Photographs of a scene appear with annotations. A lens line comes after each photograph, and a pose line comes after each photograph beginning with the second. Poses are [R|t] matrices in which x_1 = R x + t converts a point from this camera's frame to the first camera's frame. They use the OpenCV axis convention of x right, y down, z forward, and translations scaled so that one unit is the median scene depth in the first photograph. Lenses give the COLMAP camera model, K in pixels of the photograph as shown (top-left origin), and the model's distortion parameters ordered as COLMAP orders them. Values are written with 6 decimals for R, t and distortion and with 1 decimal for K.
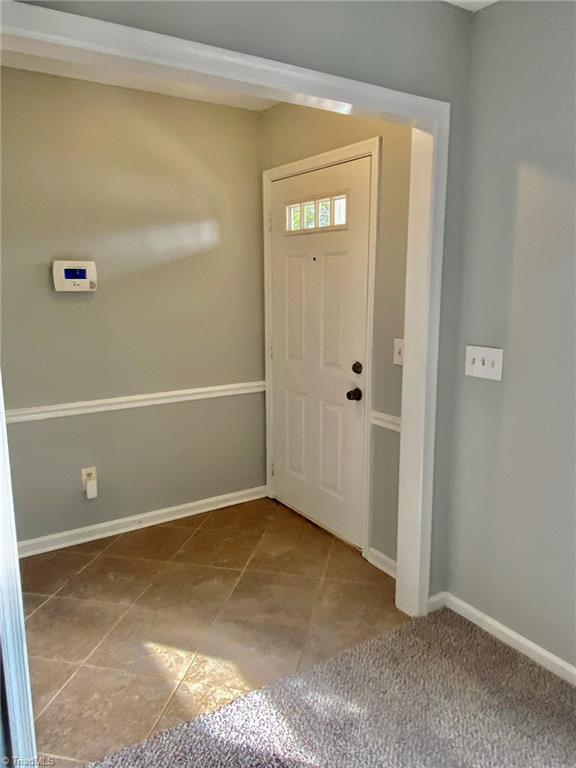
lens RADIAL K [[565.1, 0, 288.0], [0, 565.1, 384.0], [0, 0, 1]] dist [0.105636, -0.125214]
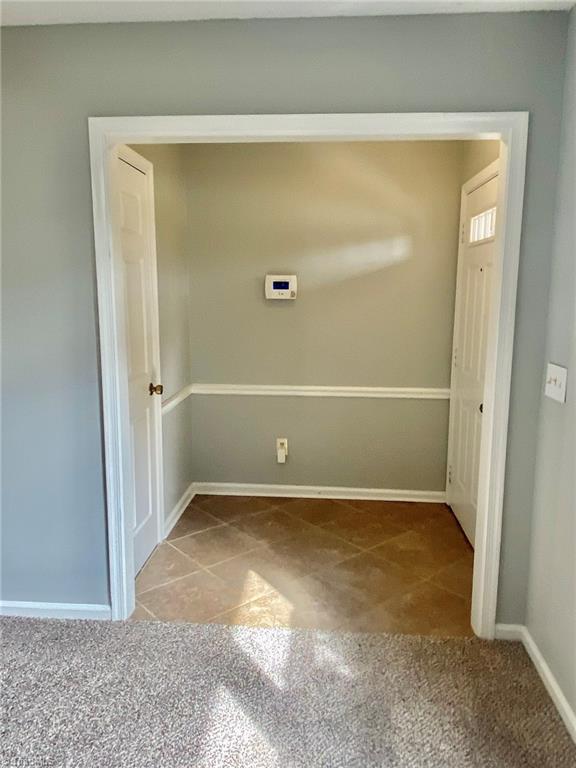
lens RADIAL K [[565.1, 0, 288.0], [0, 565.1, 384.0], [0, 0, 1]] dist [0.105636, -0.125214]
pose [[0.795665, 0.108566, -0.595929, 0.427250], [-0.118964, 0.992655, 0.022005, -0.002744], [0.593941, 0.053386, 0.802736, 0.001864]]
